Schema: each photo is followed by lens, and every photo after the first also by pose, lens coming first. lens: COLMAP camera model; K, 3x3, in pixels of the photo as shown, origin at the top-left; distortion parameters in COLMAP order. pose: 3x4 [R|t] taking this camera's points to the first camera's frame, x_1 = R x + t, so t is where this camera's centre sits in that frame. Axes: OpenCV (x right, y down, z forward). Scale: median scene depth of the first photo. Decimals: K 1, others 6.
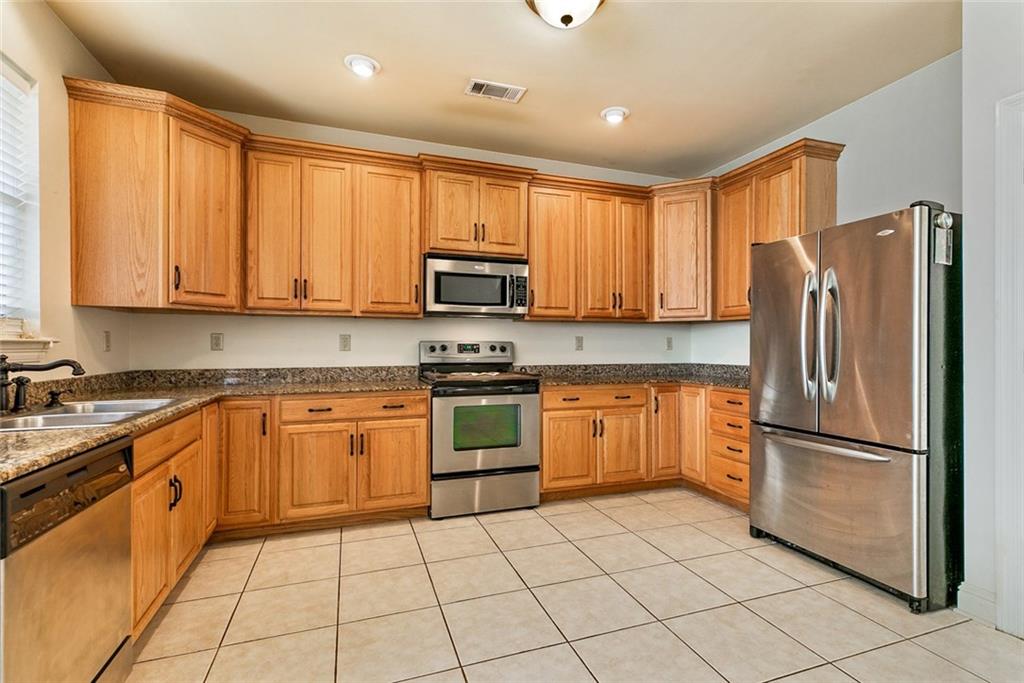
lens RADIAL K [[477.5, 0, 517.3], [0, 477.5, 345.7], [0, 0, 1]] dist [0.003075, 0.000156]
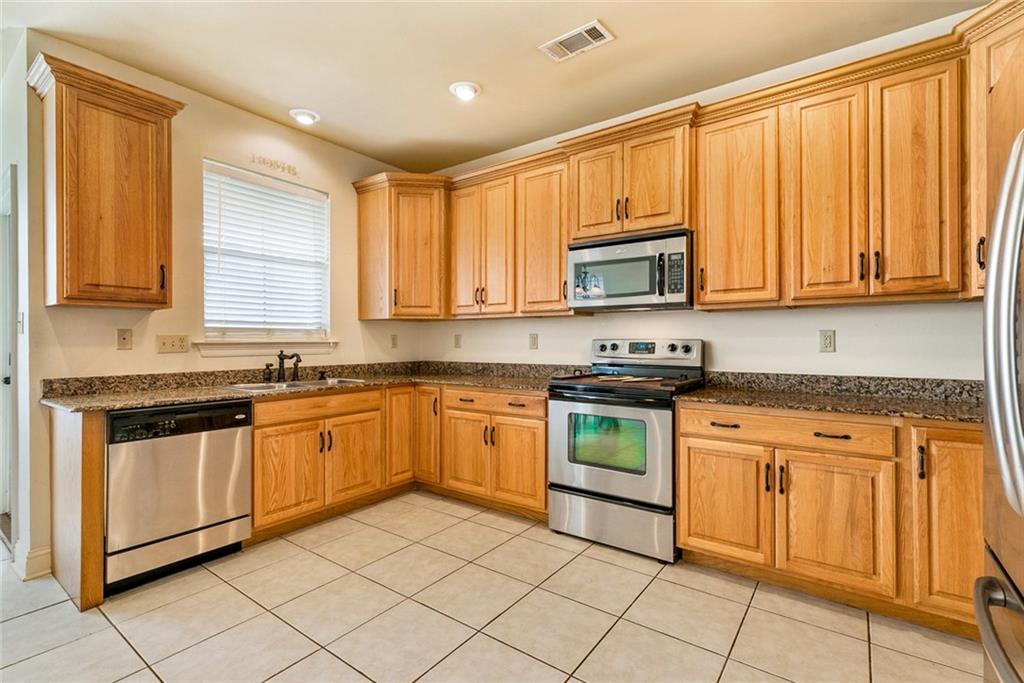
lens RADIAL K [[466.3, 0, 512.0], [0, 466.3, 341.5], [0, 0, 1]] dist [0.001631, 0.000038]
pose [[0.556199, -0.002732, -0.831045, 0.509200], [0.000809, 0.999996, -0.002746, -0.003726], [0.831049, 0.000855, 0.556199, 0.400672]]
